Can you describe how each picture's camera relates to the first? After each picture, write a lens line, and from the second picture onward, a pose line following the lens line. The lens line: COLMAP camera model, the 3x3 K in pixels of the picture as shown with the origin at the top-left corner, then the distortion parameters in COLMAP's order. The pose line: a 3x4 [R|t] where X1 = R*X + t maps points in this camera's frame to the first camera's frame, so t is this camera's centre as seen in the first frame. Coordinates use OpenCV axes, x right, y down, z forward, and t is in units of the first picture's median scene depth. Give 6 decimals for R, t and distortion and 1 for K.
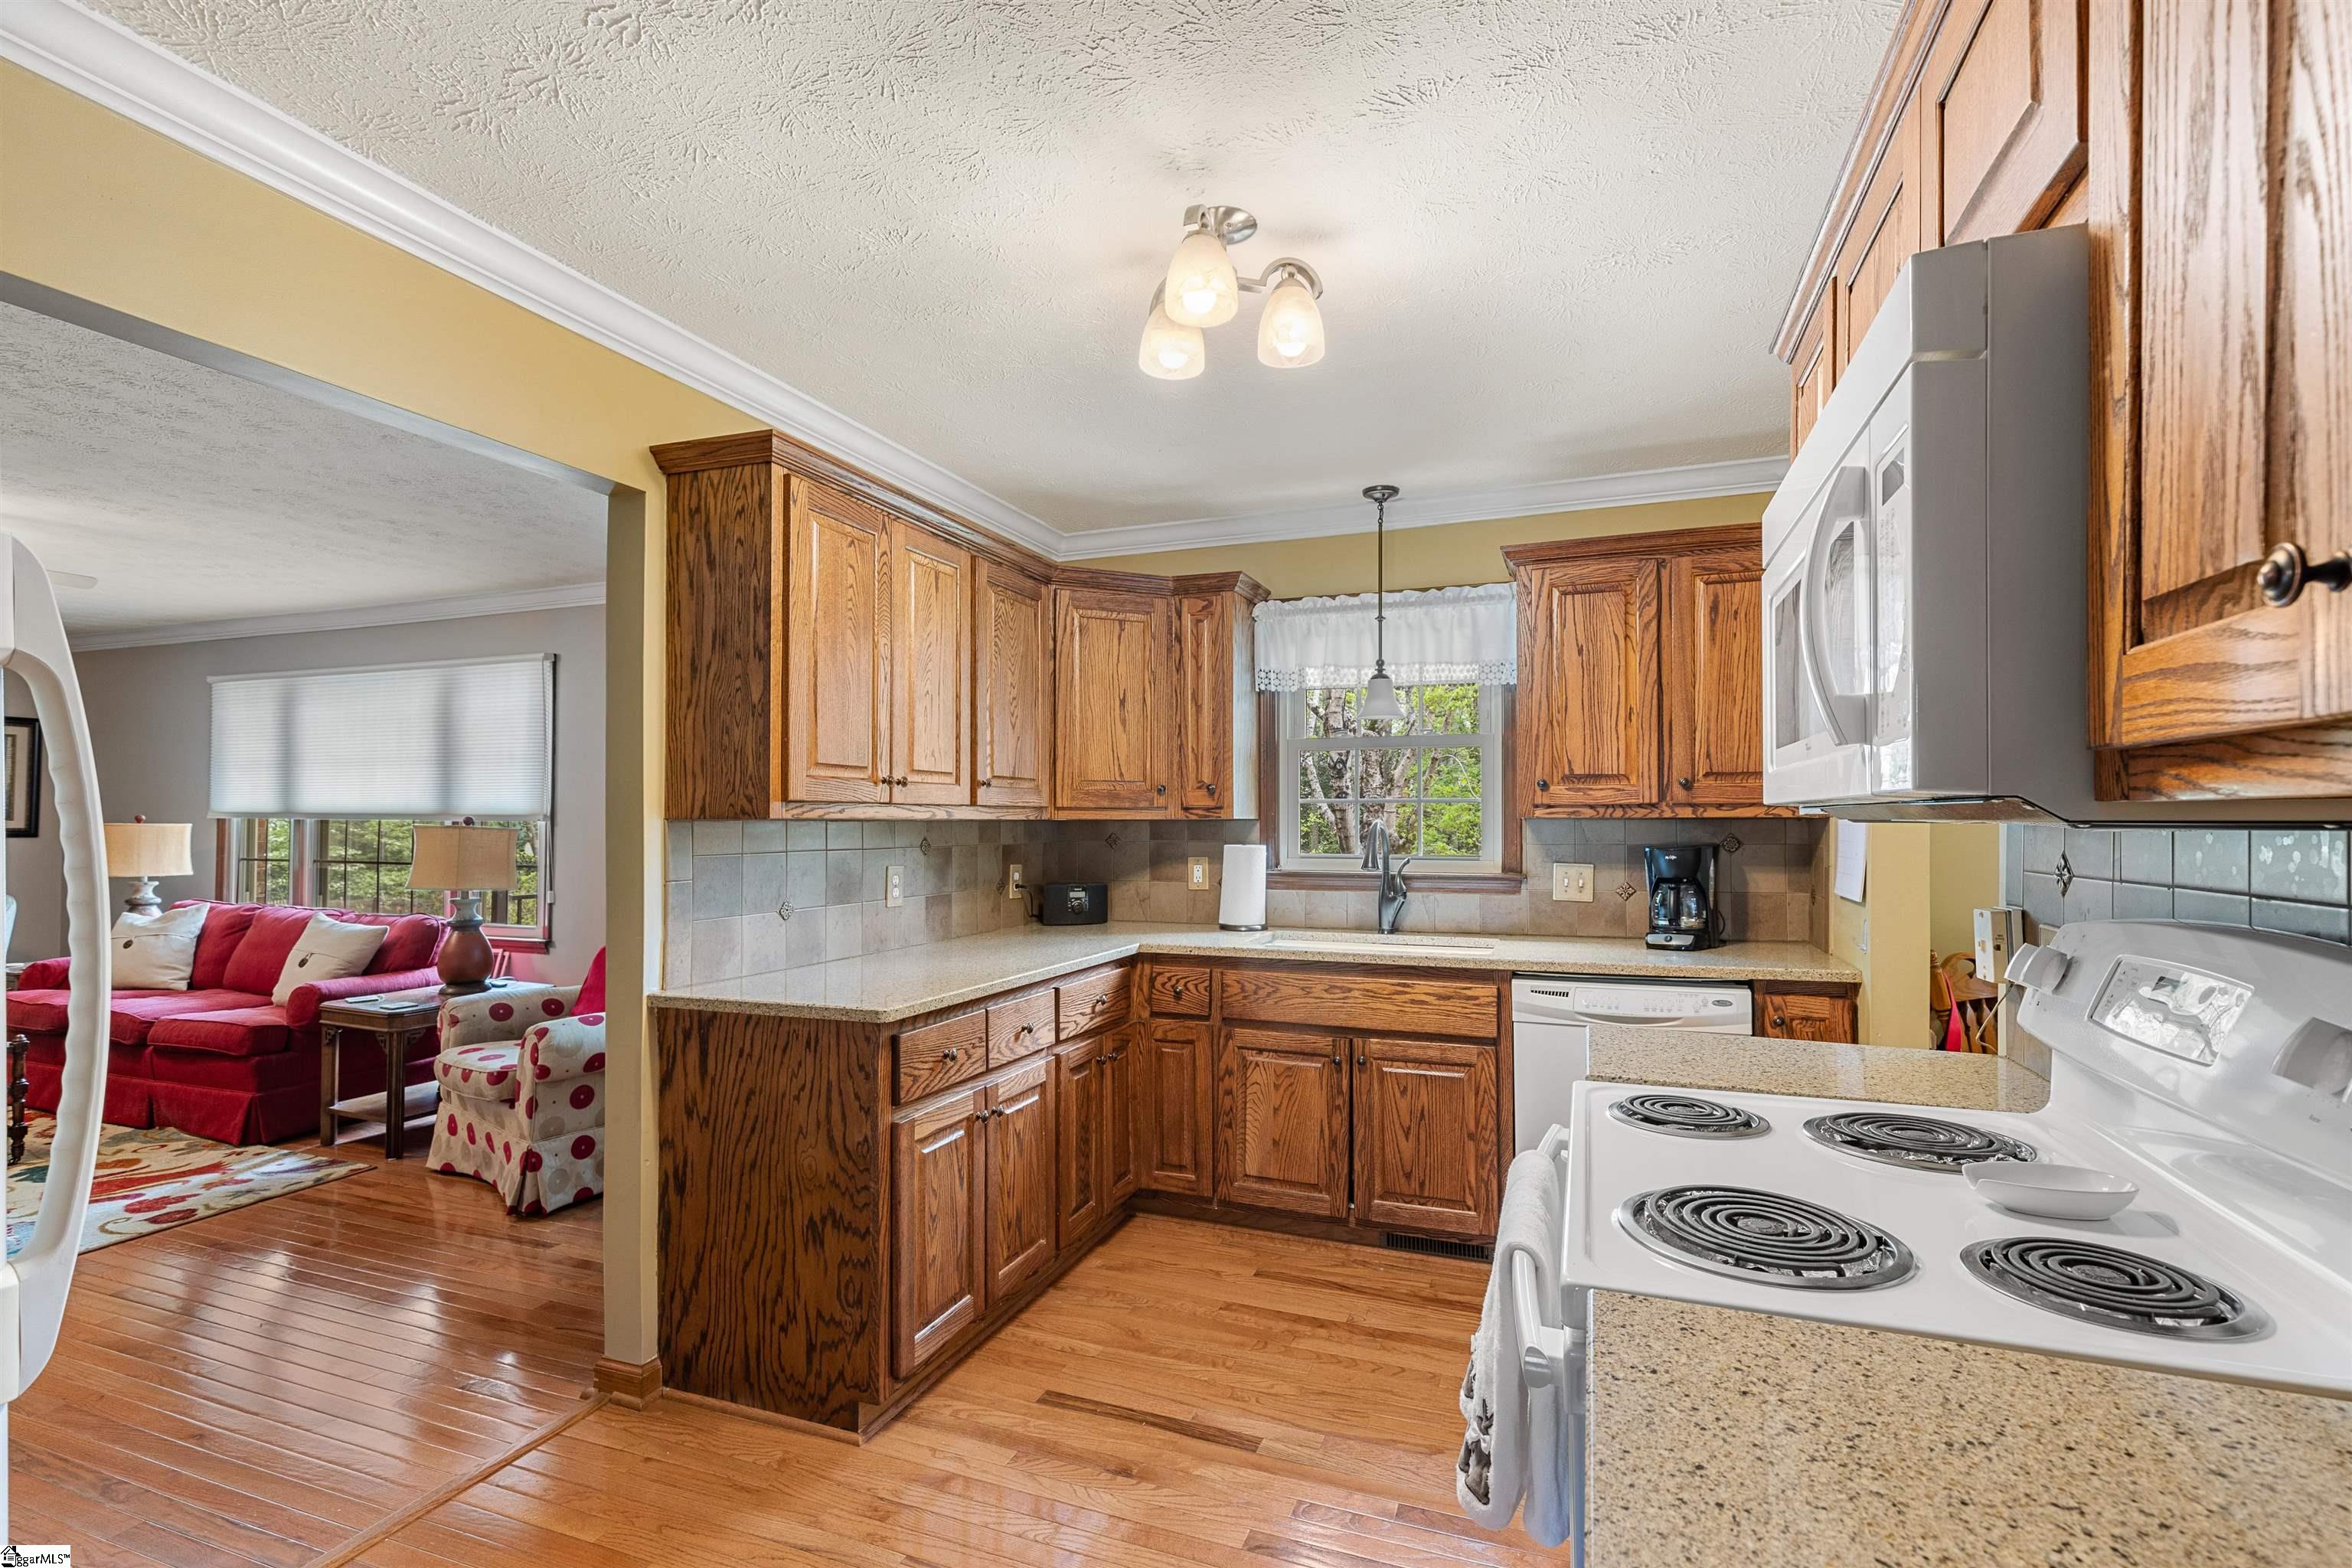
lens RADIAL K [[1056.5, 0, 1215.1], [0, 1056.5, 816.6], [0, 0, 1]] dist [0.006950, -0.000005]
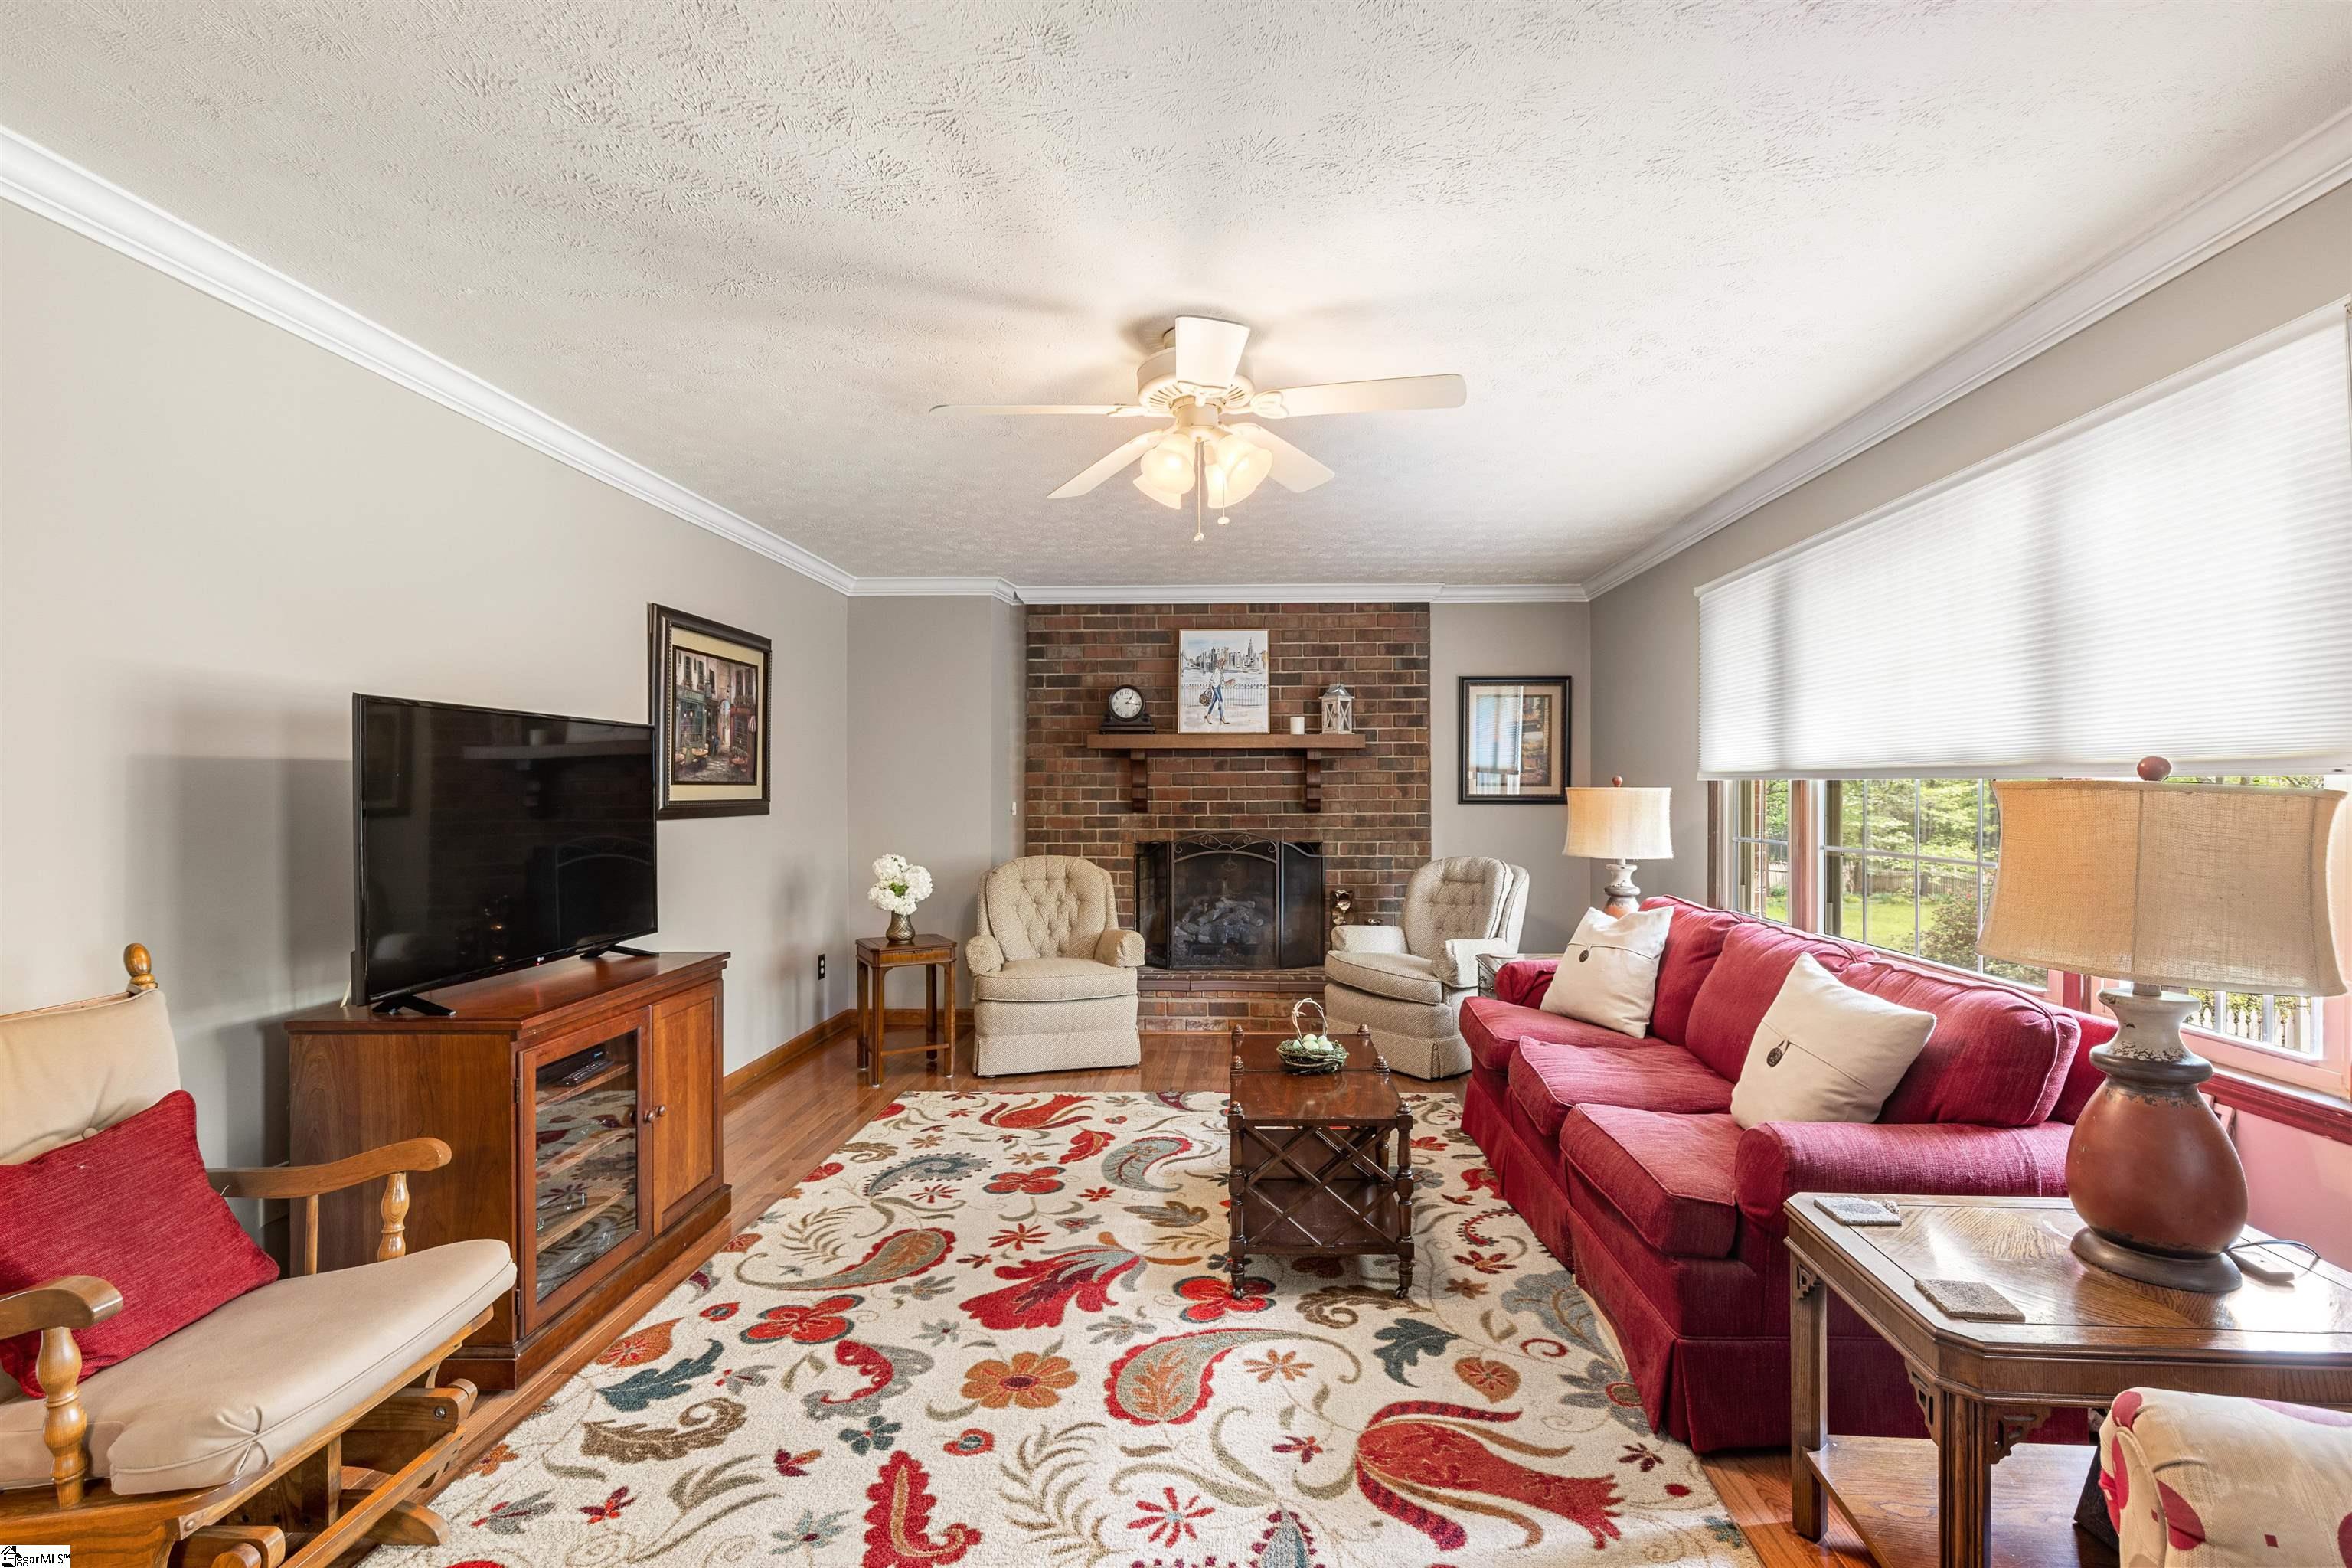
lens RADIAL K [[1060.1, 0, 1176.0], [0, 1060.1, 784.0], [0, 0, 1]] dist [-0.000493, -0.000145]
pose [[0.283742, -0.009941, -0.958849, -0.600511], [0.007833, 0.999937, -0.008049, 0.011791], [0.958869, -0.005227, 0.283802, 0.772184]]
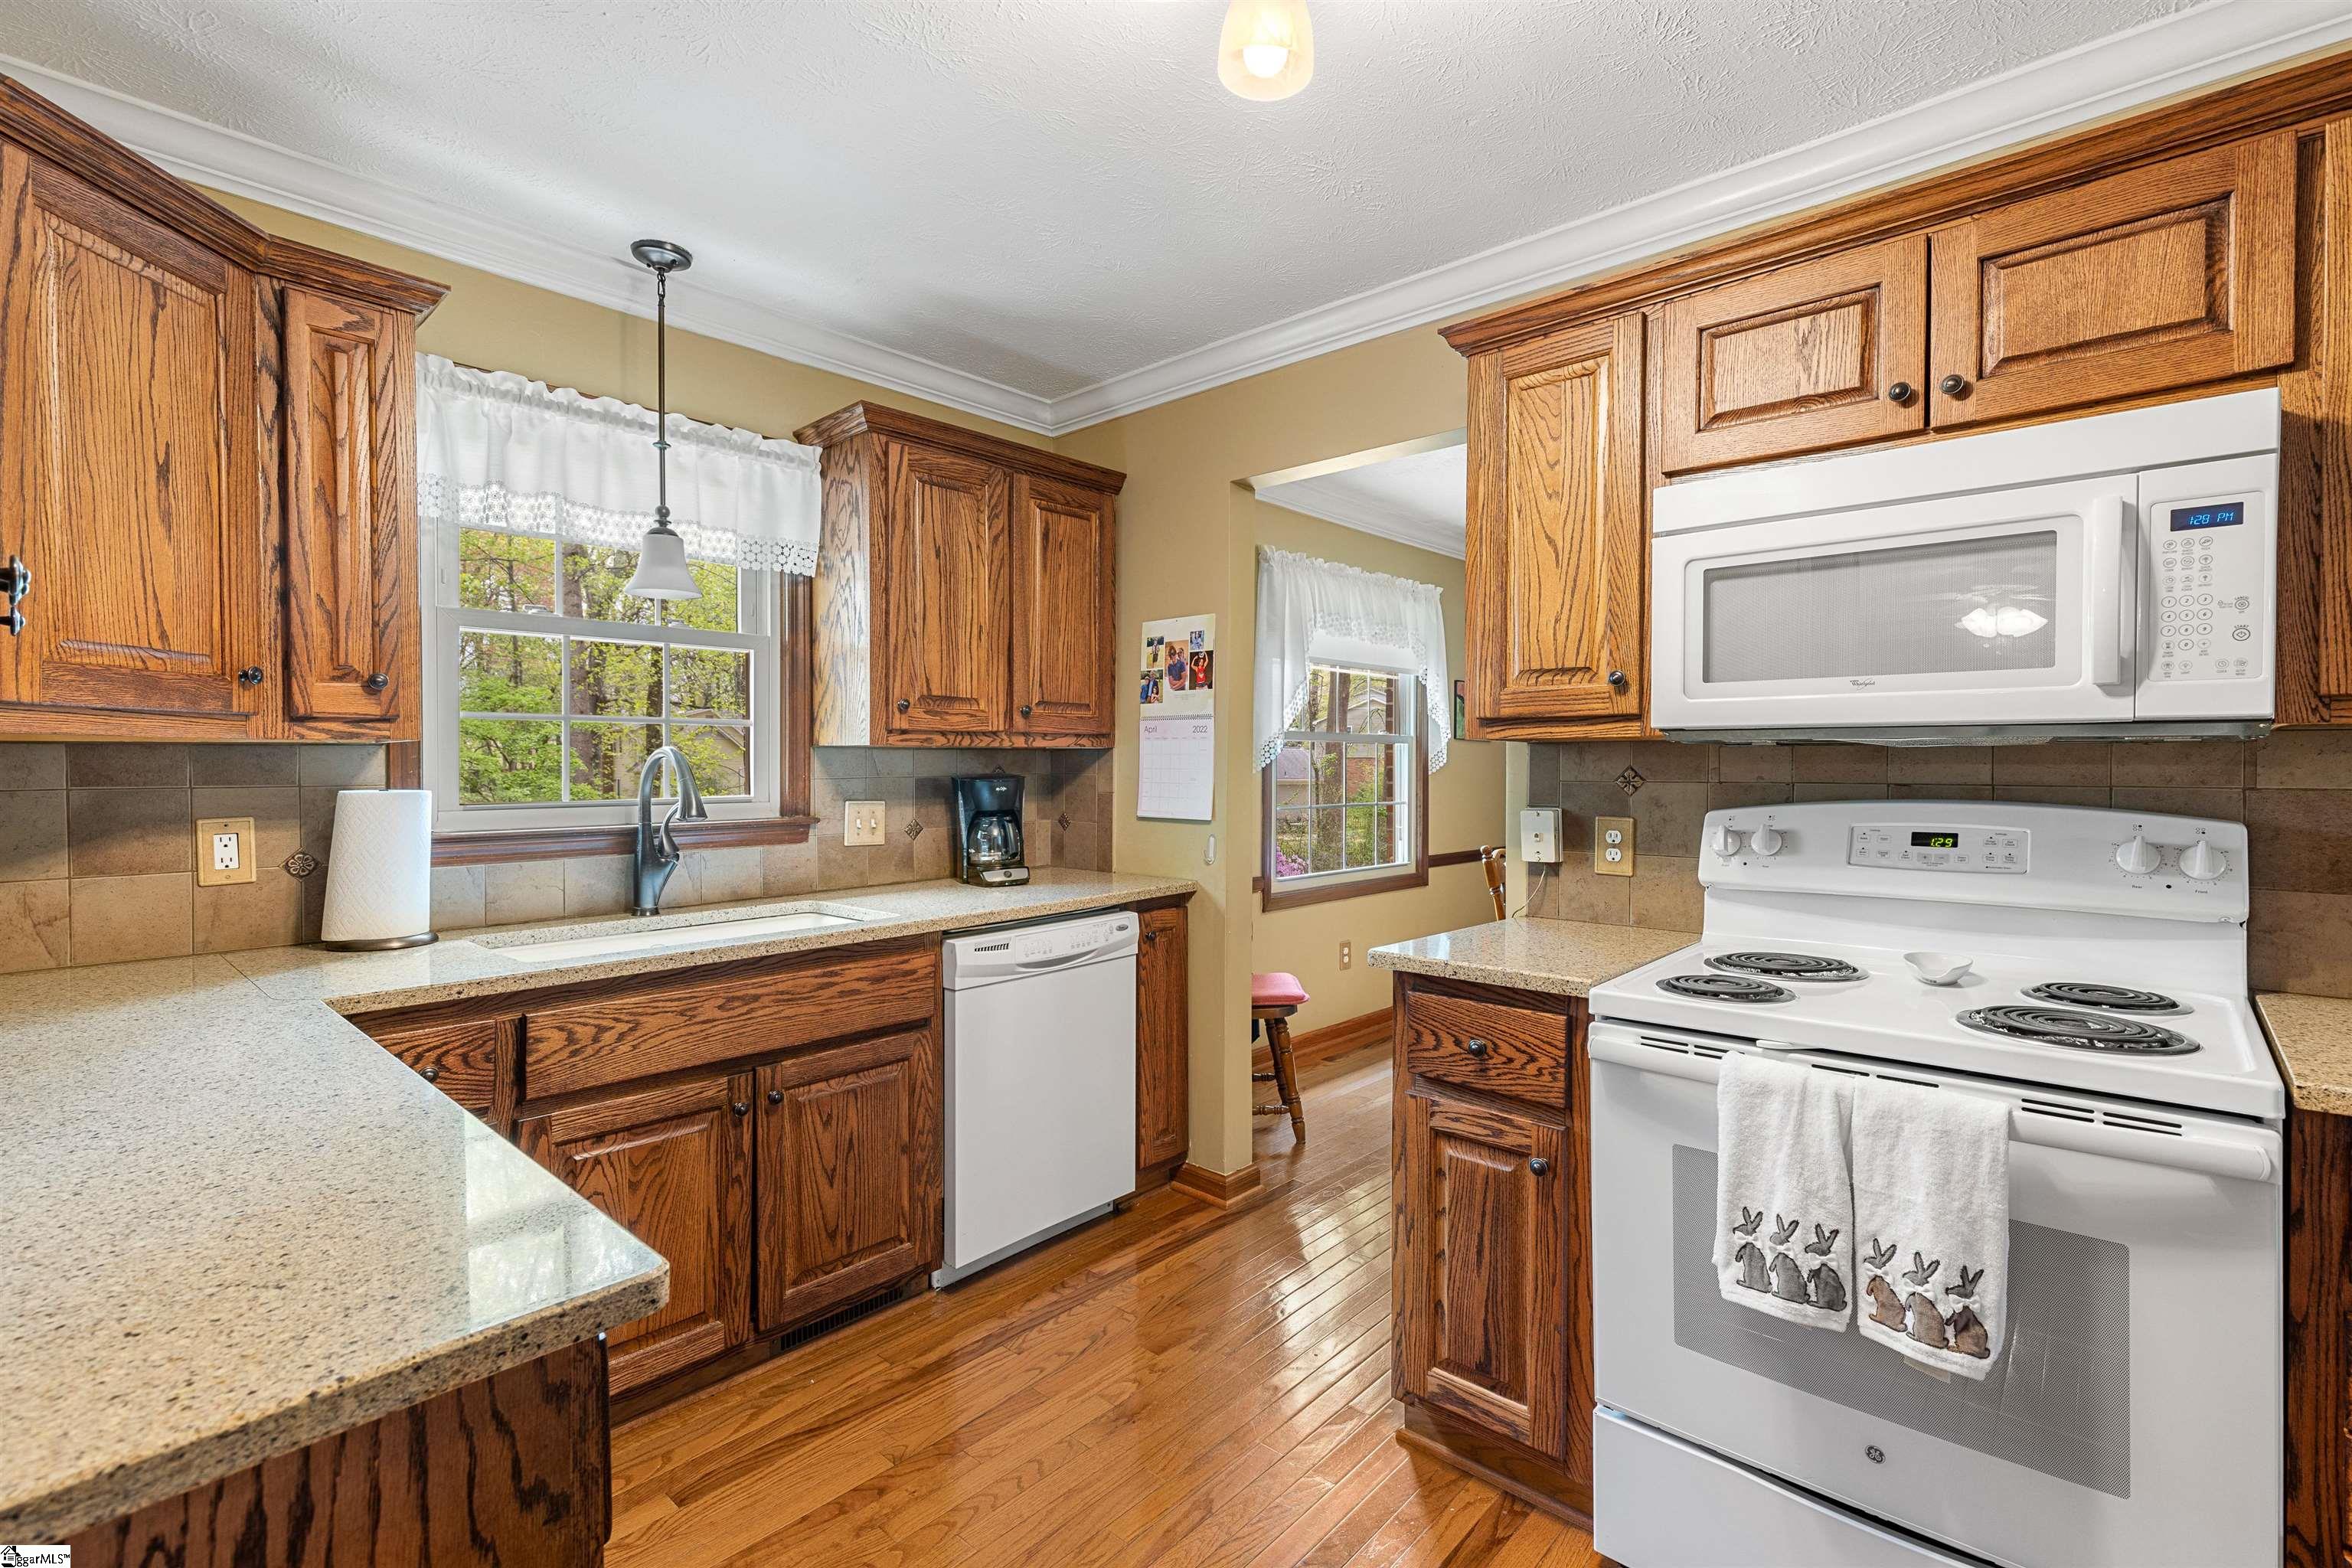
lens RADIAL K [[1051.6, 0, 1198.1], [0, 1051.6, 780.7], [0, 0, 1]] dist [0.000820, -0.000007]
pose [[0.367991, -0.016427, 0.929684, -0.339844], [-0.001342, 0.999834, 0.018197, 0.012311], [-0.929828, -0.007944, 0.367908, 0.436274]]
